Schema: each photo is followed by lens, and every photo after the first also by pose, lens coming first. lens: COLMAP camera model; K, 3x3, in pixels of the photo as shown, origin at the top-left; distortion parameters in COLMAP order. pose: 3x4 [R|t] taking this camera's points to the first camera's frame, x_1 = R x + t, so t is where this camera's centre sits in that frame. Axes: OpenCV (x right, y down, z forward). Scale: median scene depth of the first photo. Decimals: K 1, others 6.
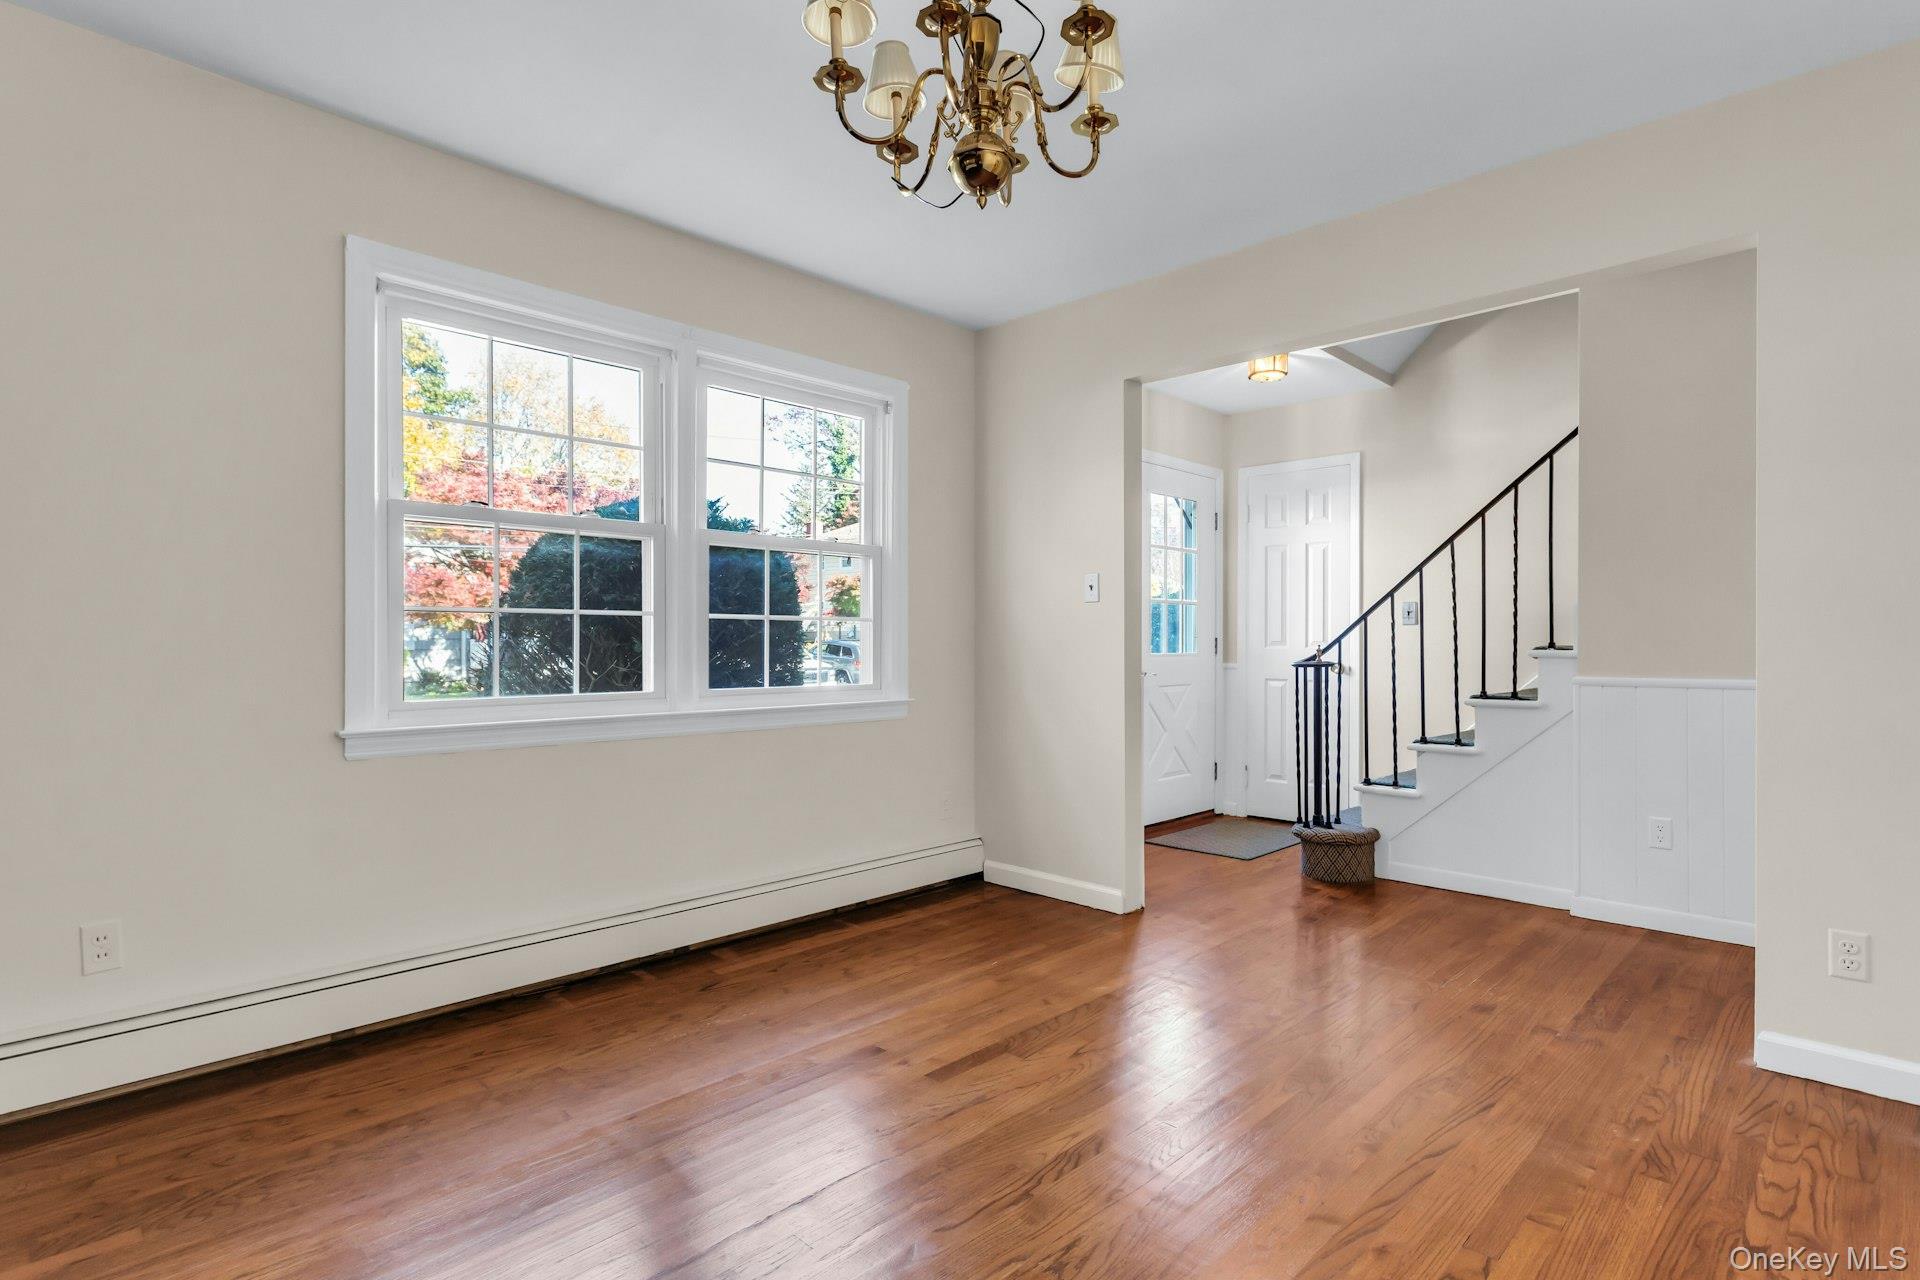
lens RADIAL K [[940.1, 0, 970.1], [0, 940.1, 643.7], [0, 0, 1]] dist [-0.001954, -0.000022]
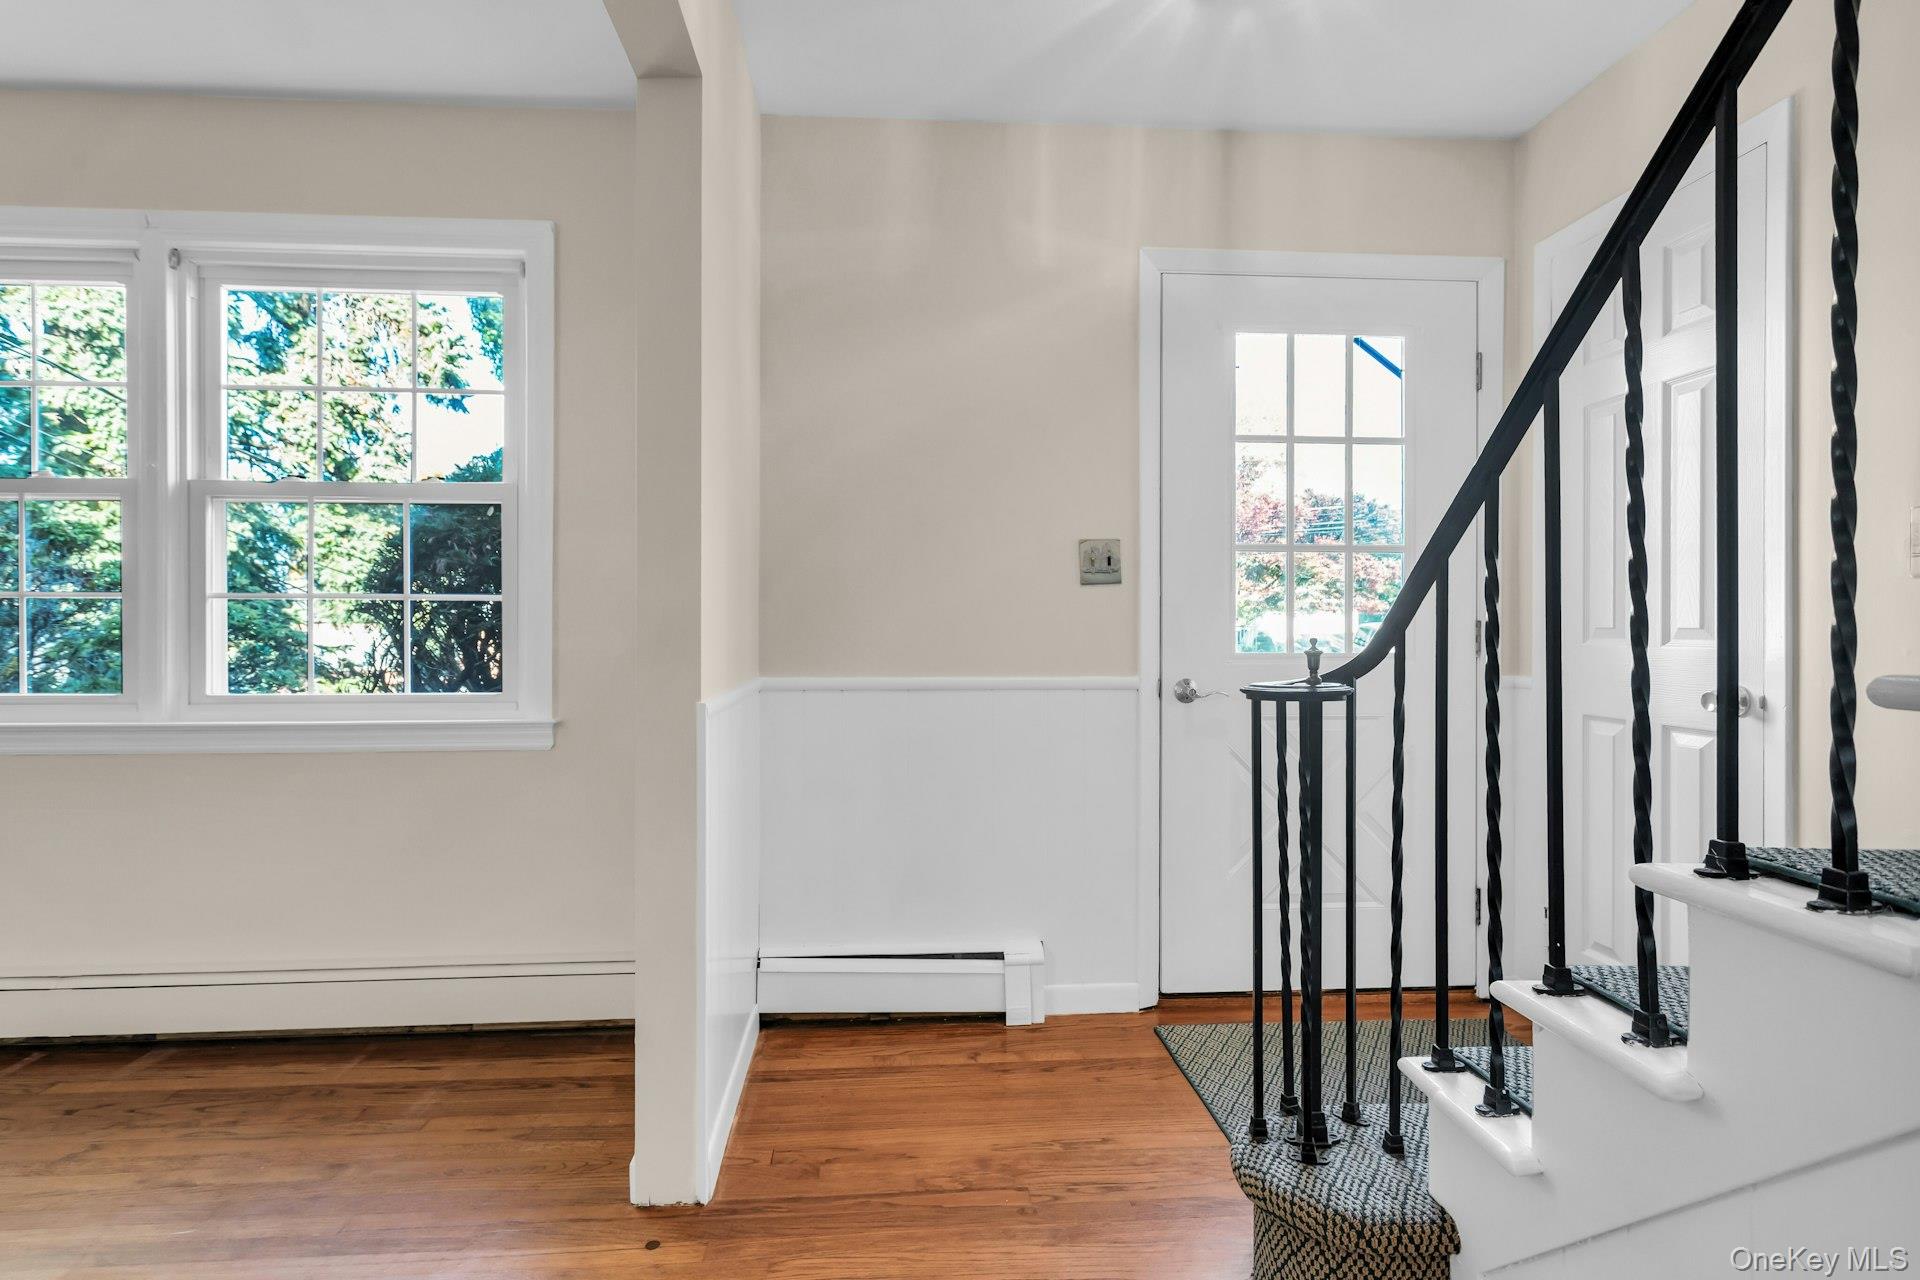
lens RADIAL K [[940.1, 0, 970.1], [0, 940.1, 643.7], [0, 0, 1]] dist [-0.001954, -0.000022]
pose [[0.761886, 0.008894, -0.647651, 0.581412], [-0.006798, 0.999960, 0.005735, 0.001357], [0.647676, 0.000034, 0.761916, 0.728651]]
